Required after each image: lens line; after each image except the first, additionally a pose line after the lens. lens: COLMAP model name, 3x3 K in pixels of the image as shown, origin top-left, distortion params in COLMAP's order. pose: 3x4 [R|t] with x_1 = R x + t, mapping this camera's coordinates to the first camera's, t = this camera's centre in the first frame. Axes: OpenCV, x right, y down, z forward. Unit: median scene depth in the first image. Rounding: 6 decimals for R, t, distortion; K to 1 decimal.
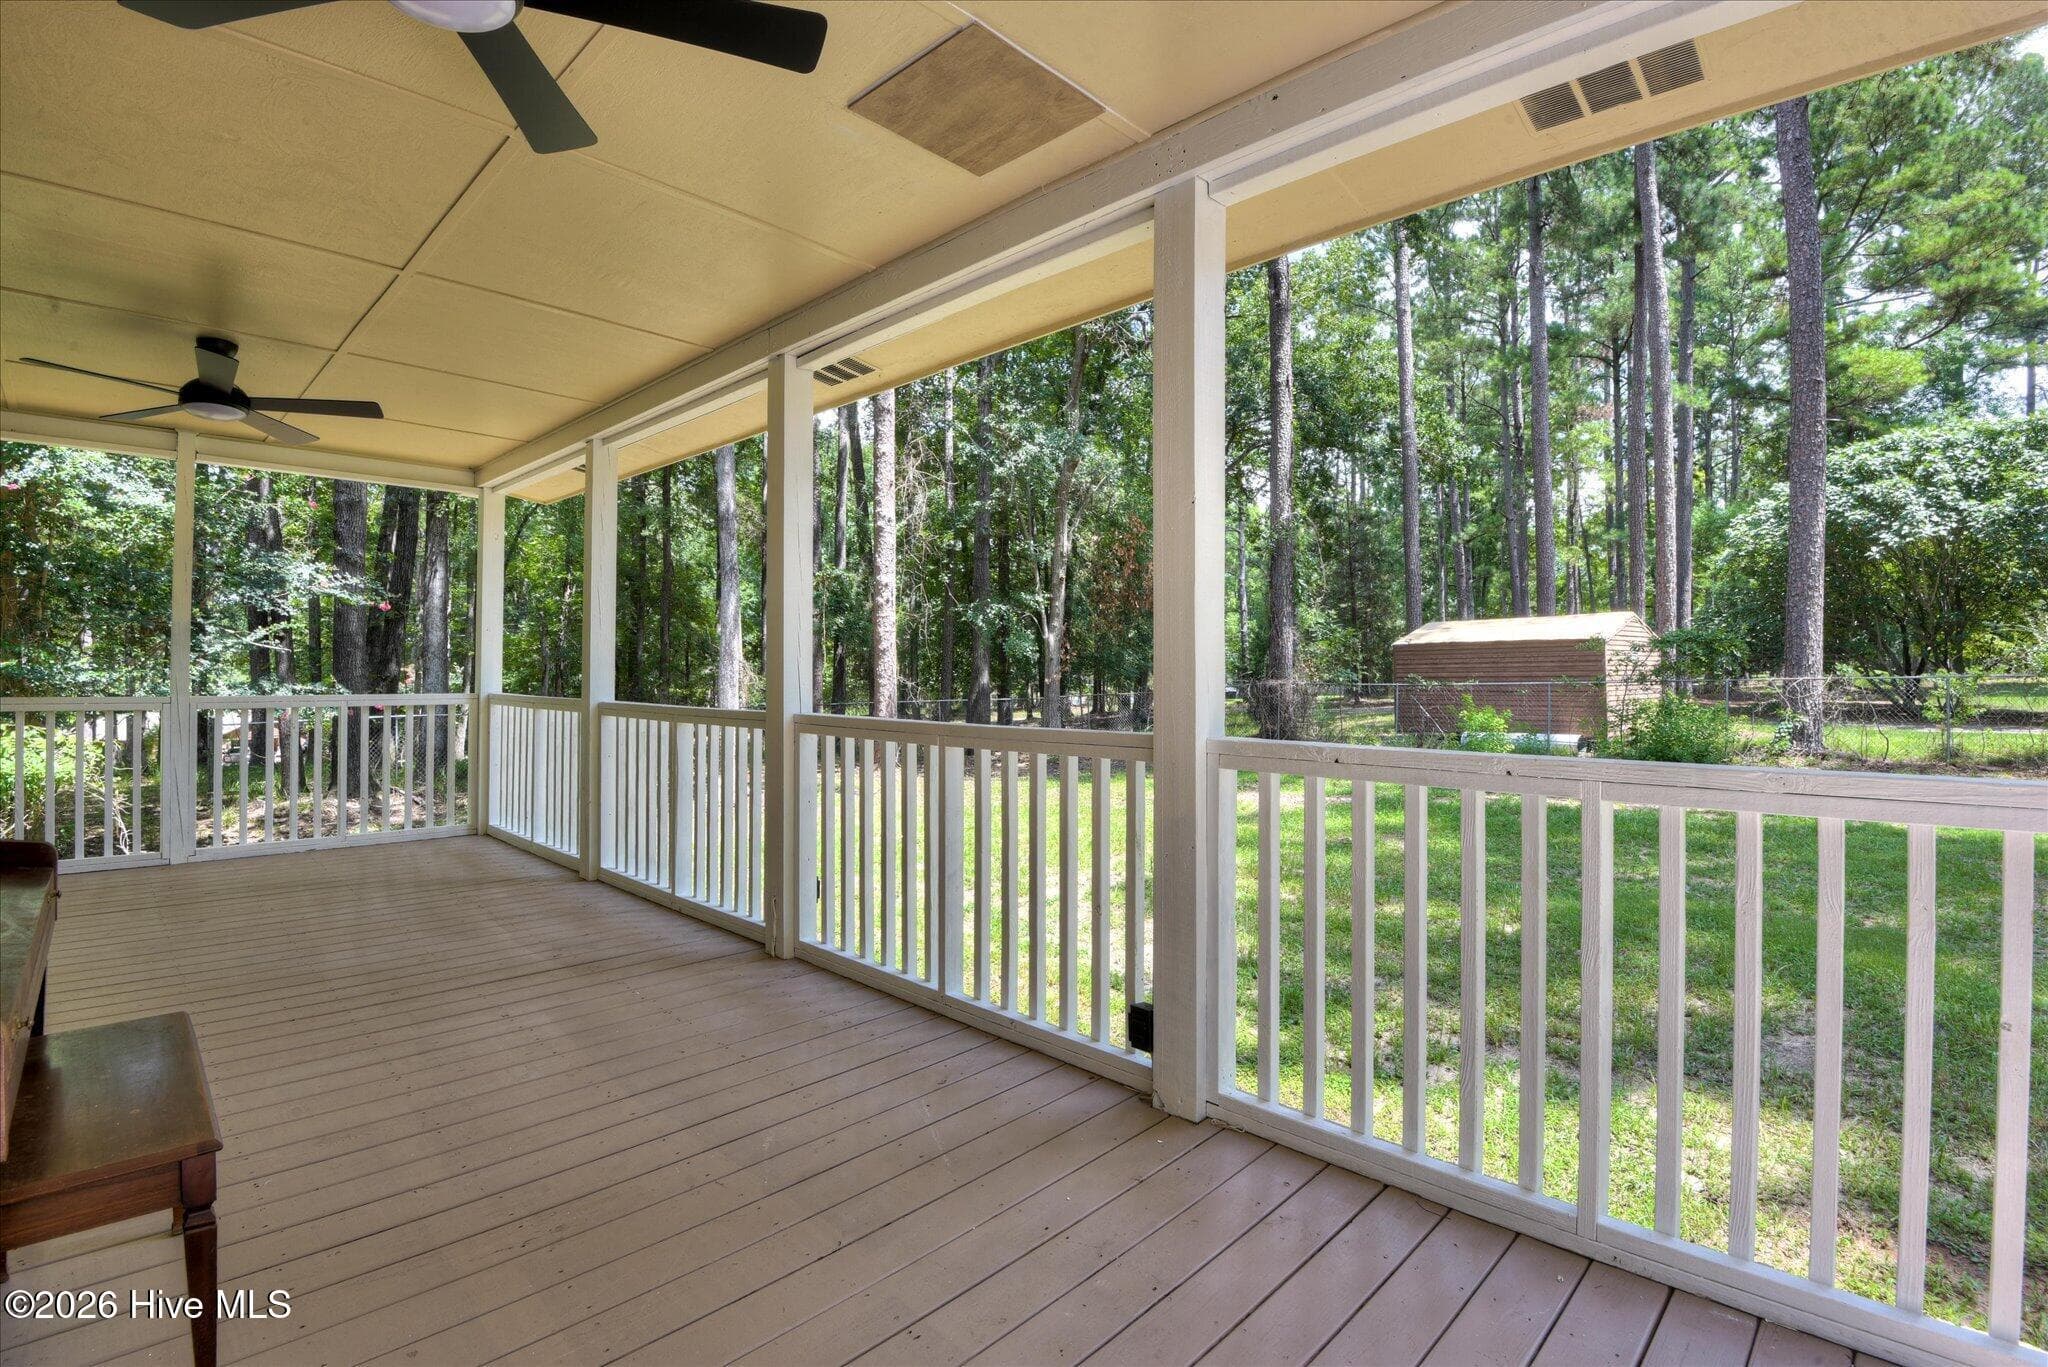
lens RADIAL K [[1013.9, 0, 1009.3], [0, 1013.9, 679.4], [0, 0, 1]] dist [-0.001073, -0.000407]
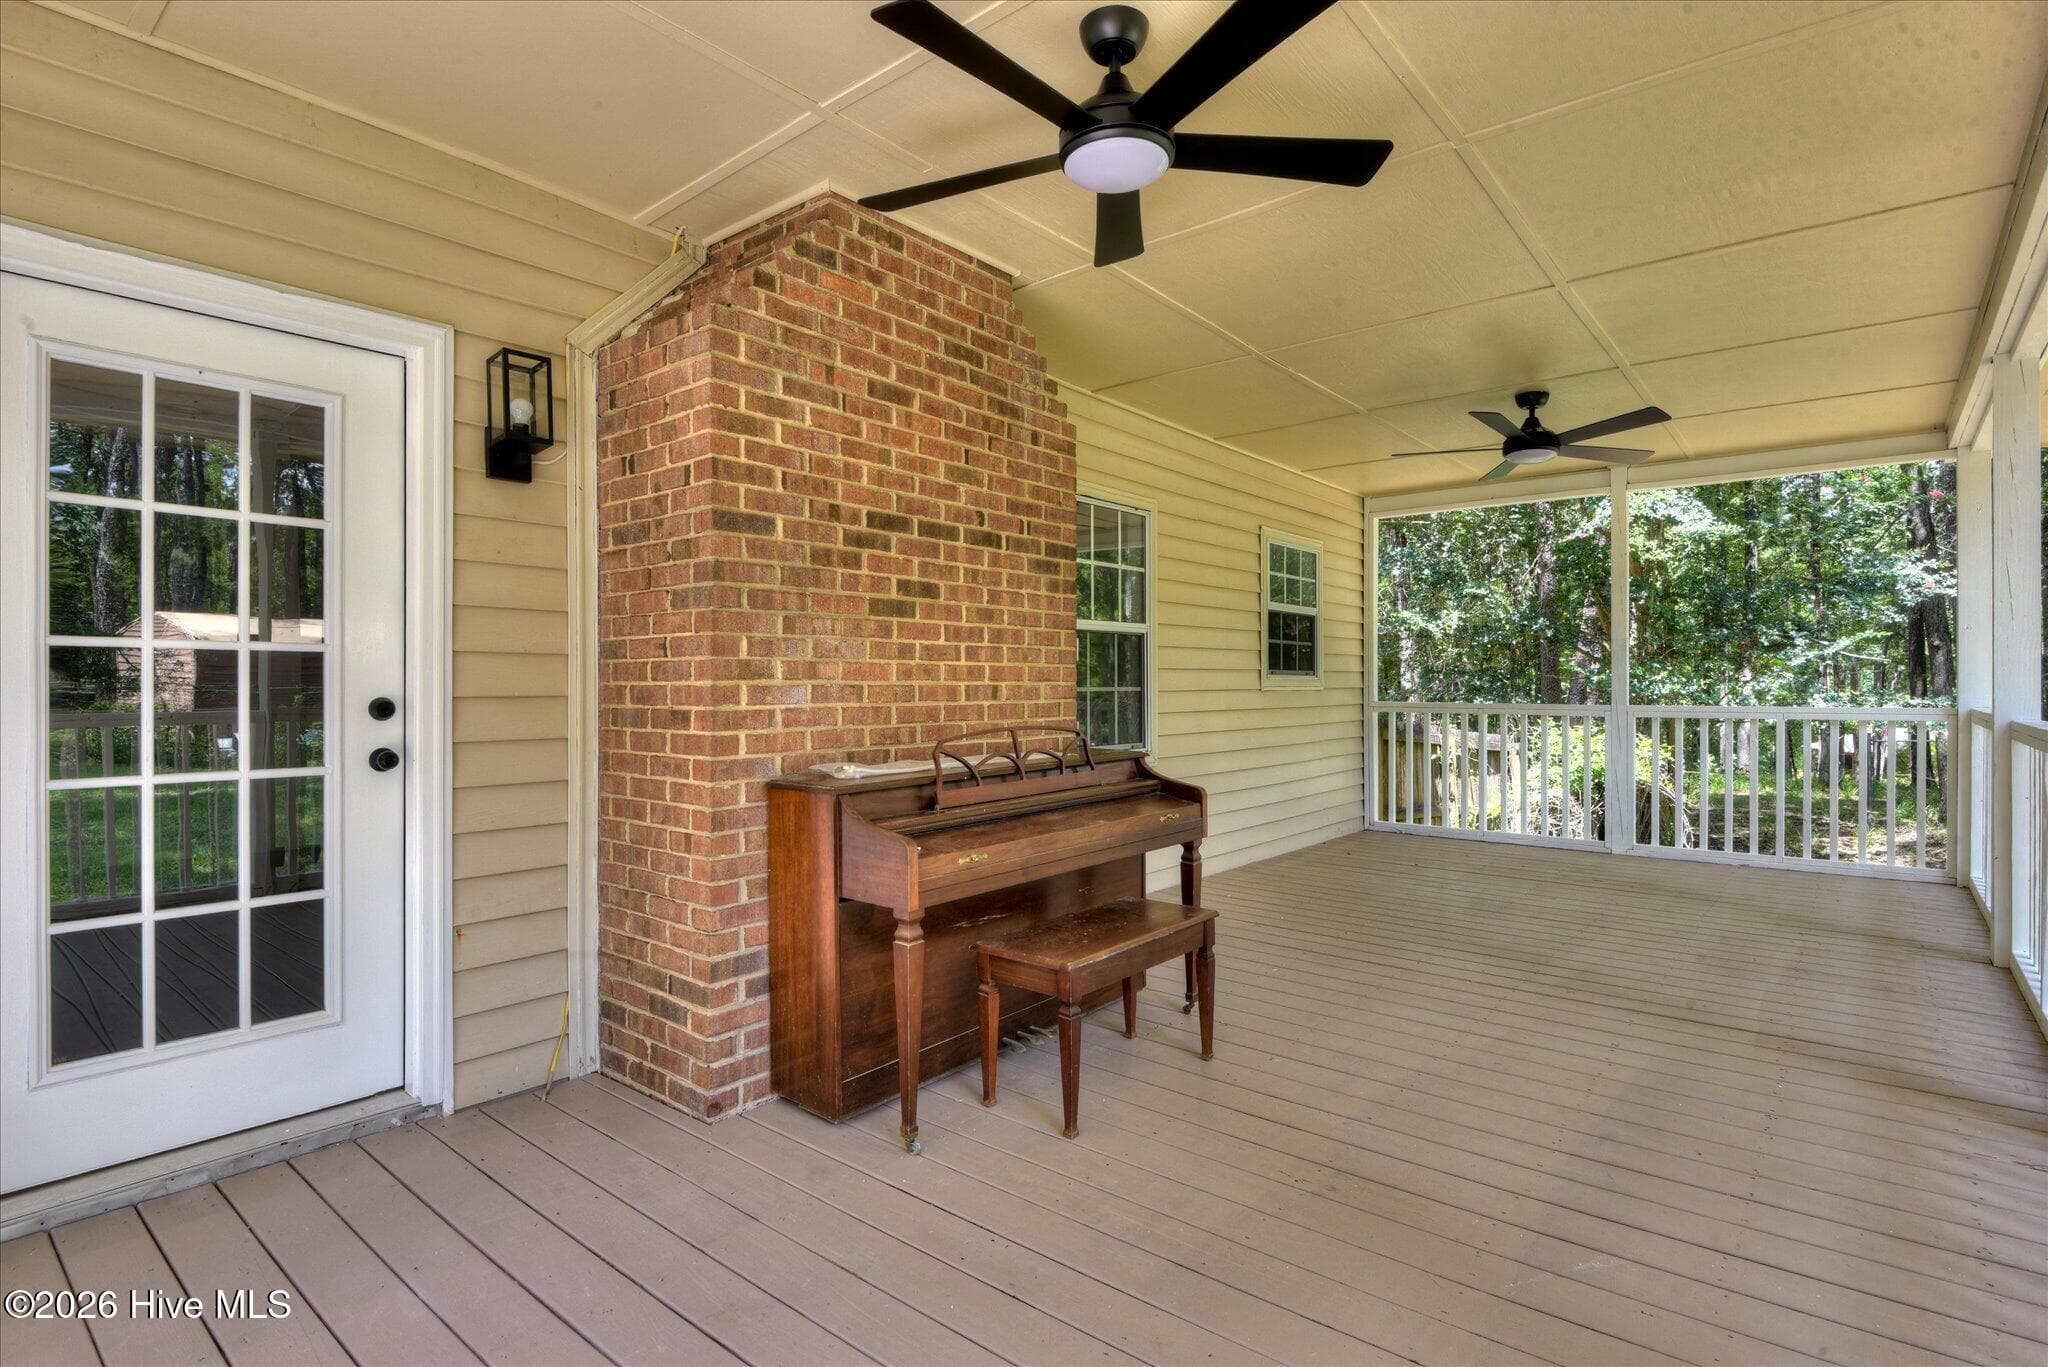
lens RADIAL K [[1013.9, 0, 1009.3], [0, 1013.9, 679.4], [0, 0, 1]] dist [-0.001073, -0.000407]
pose [[0.104226, -0.004972, -0.994541, 0.310513], [-0.011608, 0.999913, -0.006216, 0.007220], [0.994486, 0.012192, 0.104160, 0.289010]]
